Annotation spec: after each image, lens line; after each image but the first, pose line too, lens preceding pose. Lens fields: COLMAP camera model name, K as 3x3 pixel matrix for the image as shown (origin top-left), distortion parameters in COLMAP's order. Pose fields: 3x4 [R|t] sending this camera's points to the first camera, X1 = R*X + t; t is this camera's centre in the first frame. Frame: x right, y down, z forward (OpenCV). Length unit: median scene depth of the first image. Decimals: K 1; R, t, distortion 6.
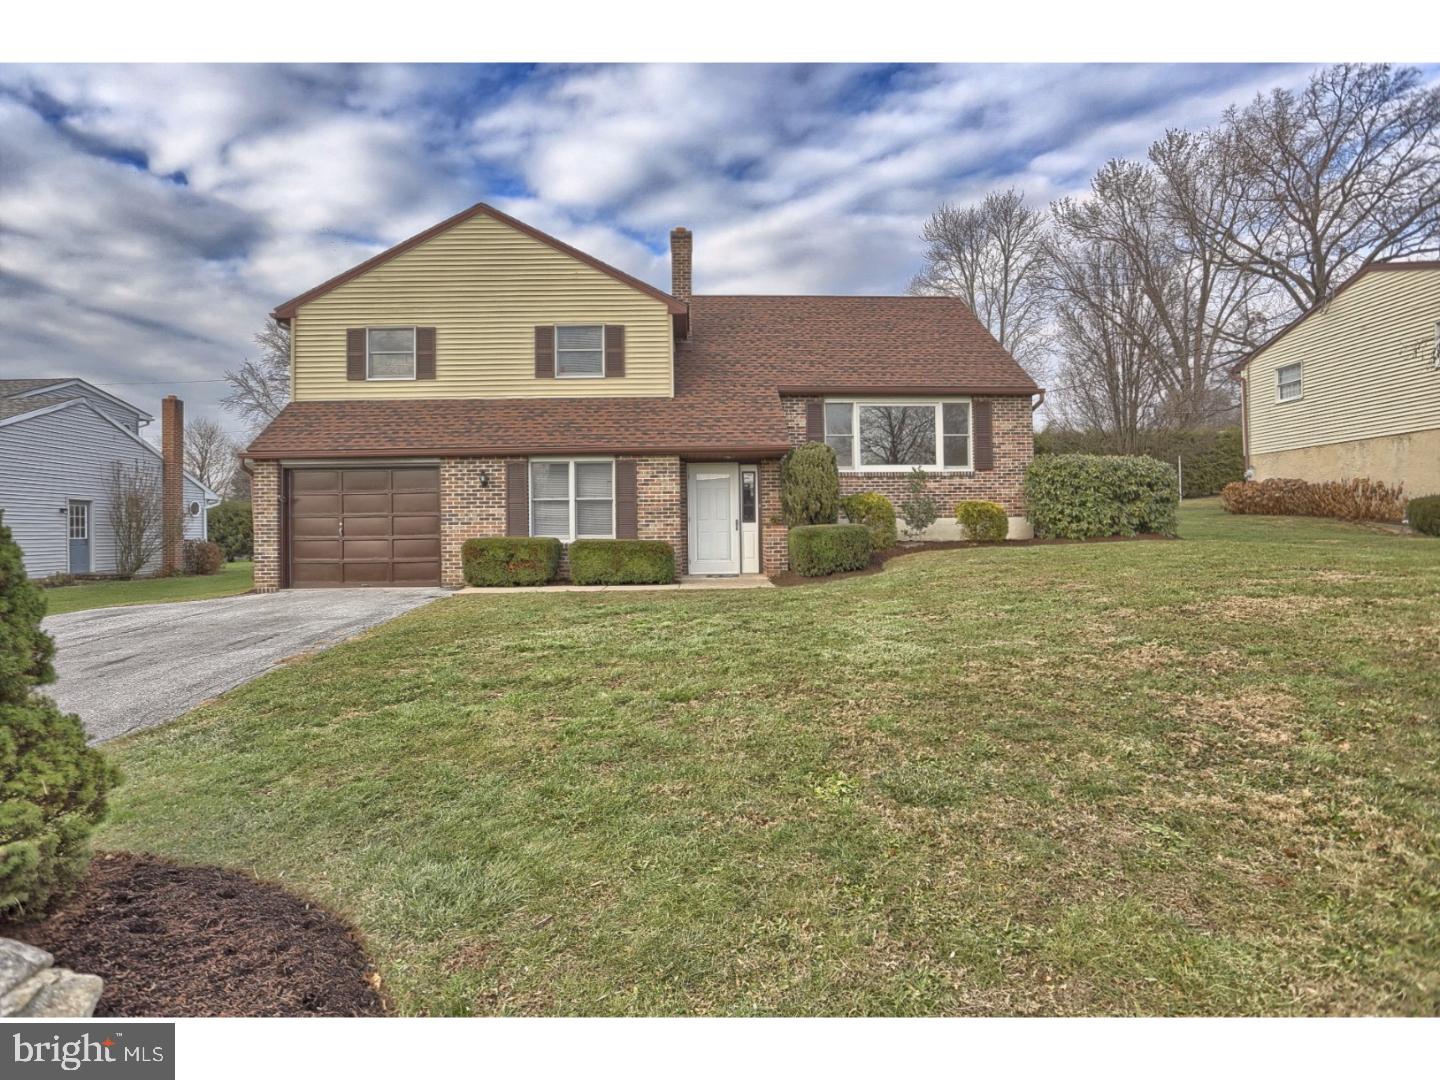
lens RADIAL K [[711.7, 0, 720.9], [0, 711.7, 545.4], [0, 0, 1]] dist [-0.030647, 0.001722]
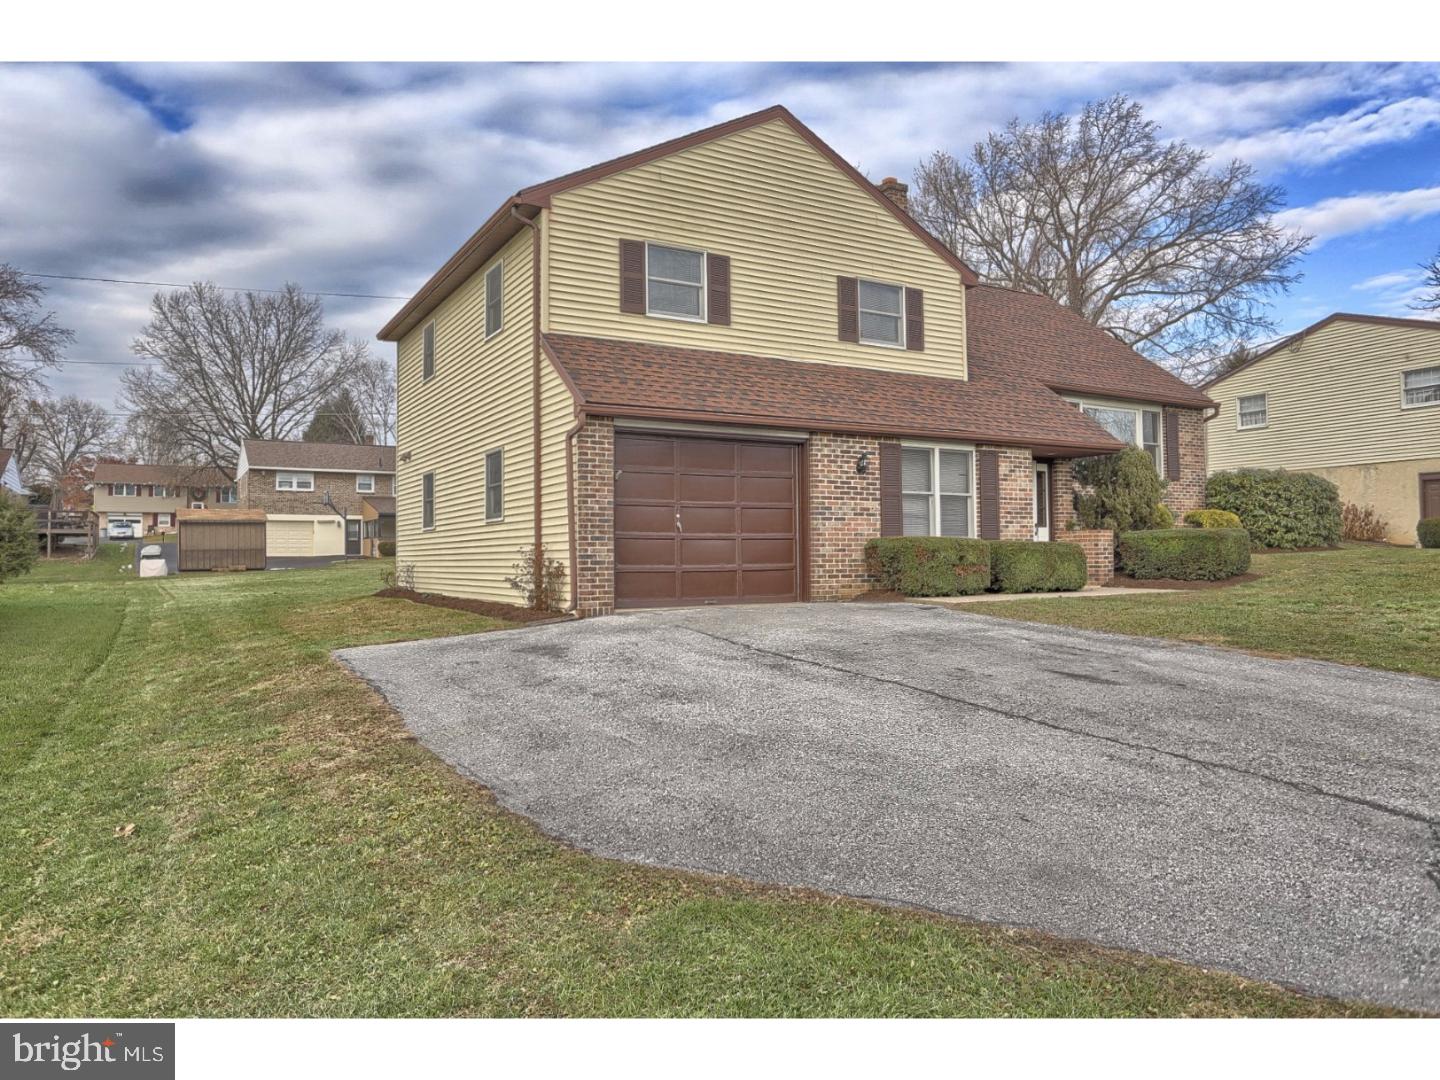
lens RADIAL K [[973.7, 0, 719.6], [0, 973.7, 533.1], [0, 0, 1]] dist [0.010791, 0.000605]
pose [[0.880356, 0.018187, 0.473965, -0.895584], [0.006653, 0.998693, -0.050680, 0.034195], [-0.474267, 0.047769, 0.879084, 0.114305]]
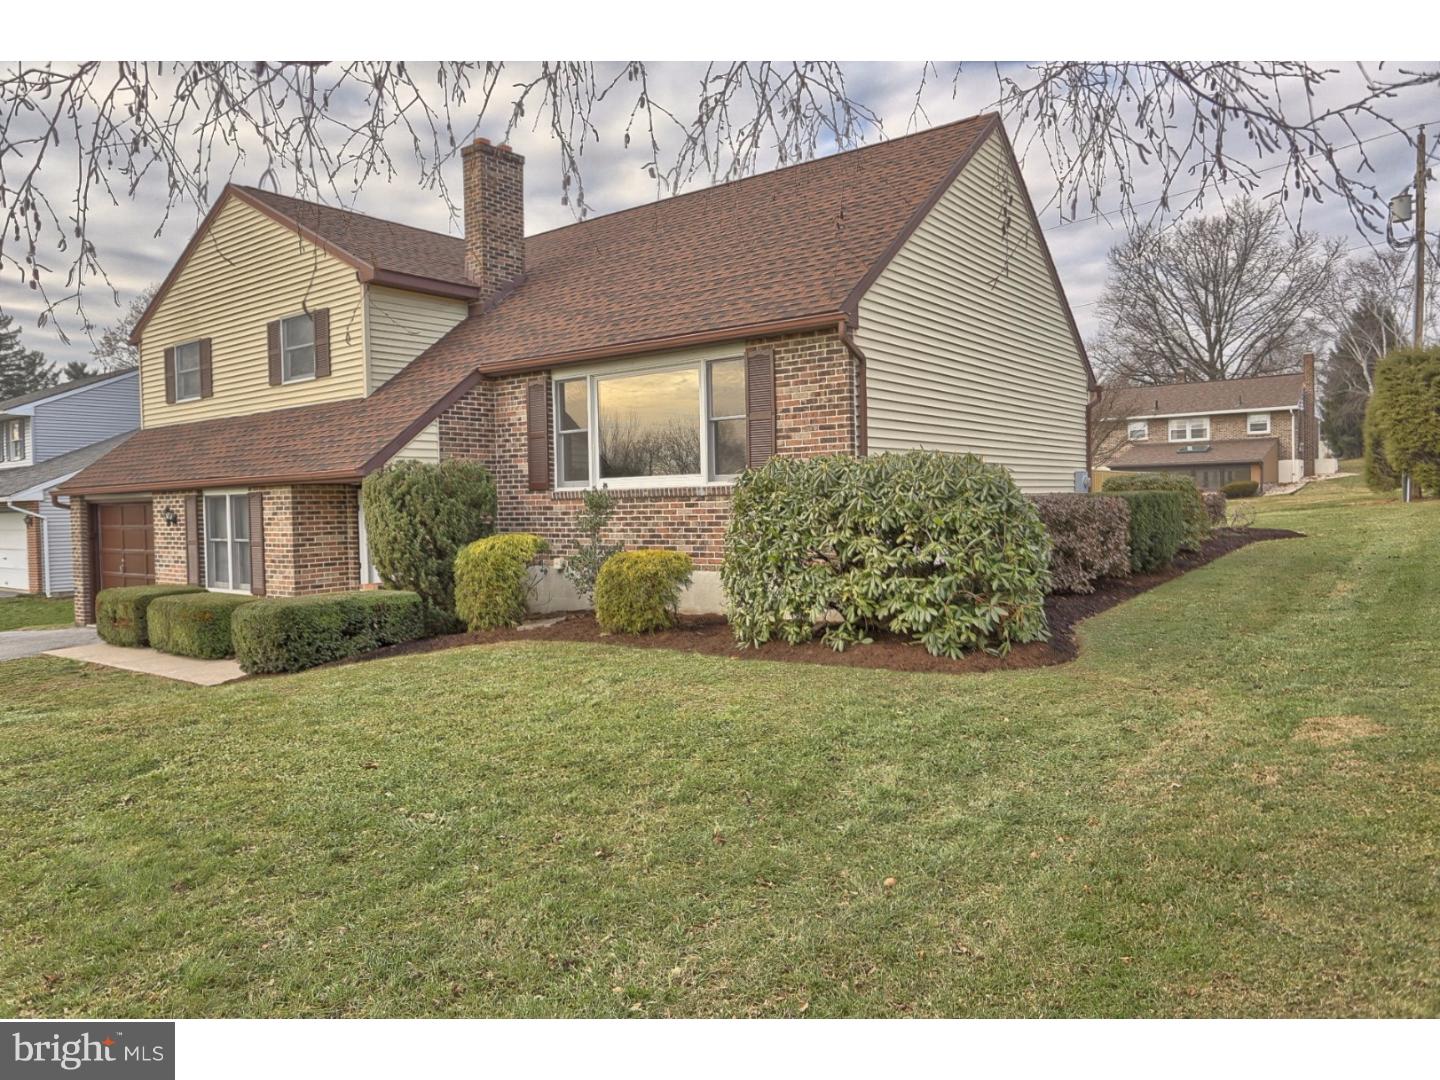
lens RADIAL K [[973.7, 0, 715.6], [0, 973.7, 538.8], [0, 0, 1]] dist [0.010791, 0.000605]
pose [[0.772774, 0.018836, -0.634401, 0.865426], [0.002629, 0.999456, 0.032877, -0.094987], [0.634675, -0.027075, 0.772304, 0.449144]]
